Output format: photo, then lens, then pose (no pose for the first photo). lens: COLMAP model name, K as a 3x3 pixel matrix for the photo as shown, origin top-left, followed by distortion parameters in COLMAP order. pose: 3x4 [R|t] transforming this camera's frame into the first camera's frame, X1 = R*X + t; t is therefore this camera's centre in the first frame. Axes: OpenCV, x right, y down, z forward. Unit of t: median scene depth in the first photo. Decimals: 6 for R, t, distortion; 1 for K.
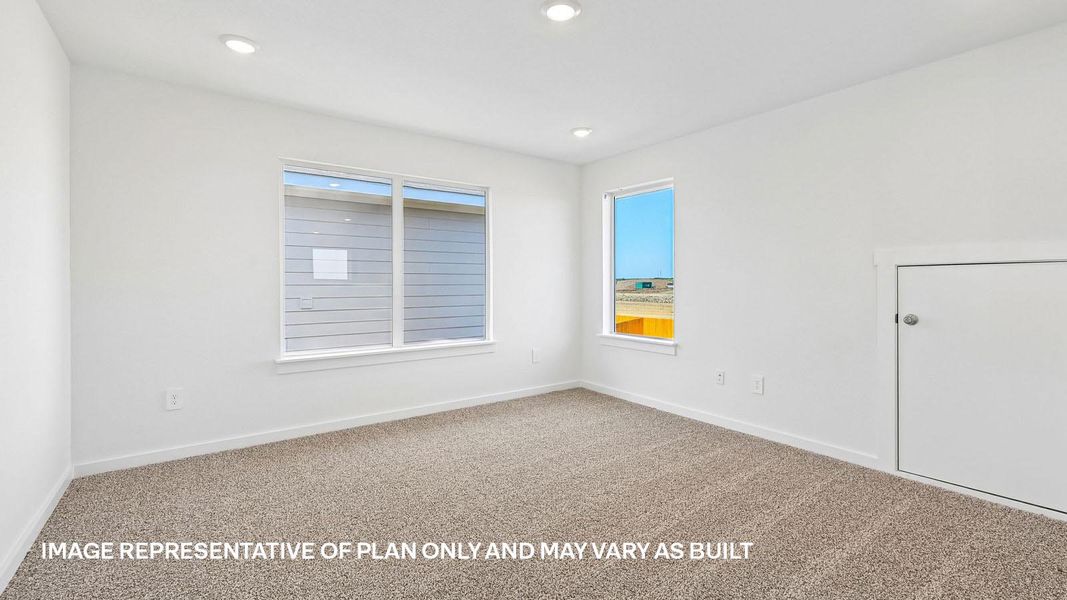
lens RADIAL K [[463.7, 0, 531.3], [0, 463.7, 287.5], [0, 0, 1]] dist [0.000187, 0.000910]
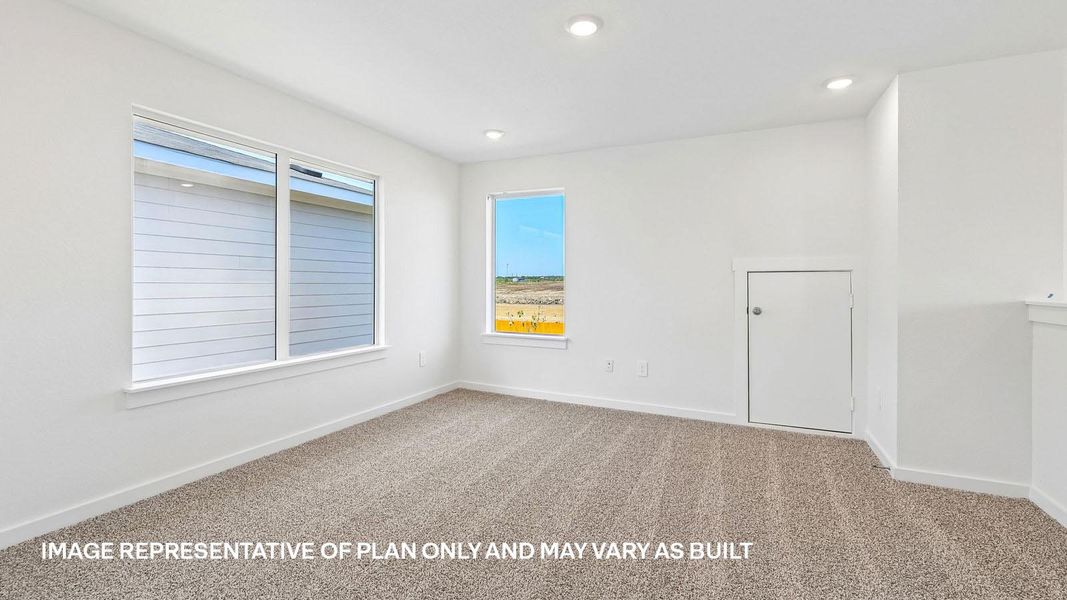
lens RADIAL K [[463.7, 0, 533.5], [0, 463.7, 283.2], [0, 0, 1]] dist [0.000187, 0.000910]
pose [[0.881789, 0.004190, 0.471625, -0.285517], [-0.000756, 0.999972, -0.007471, -0.001737], [-0.471643, 0.006232, 0.881768, 0.068413]]
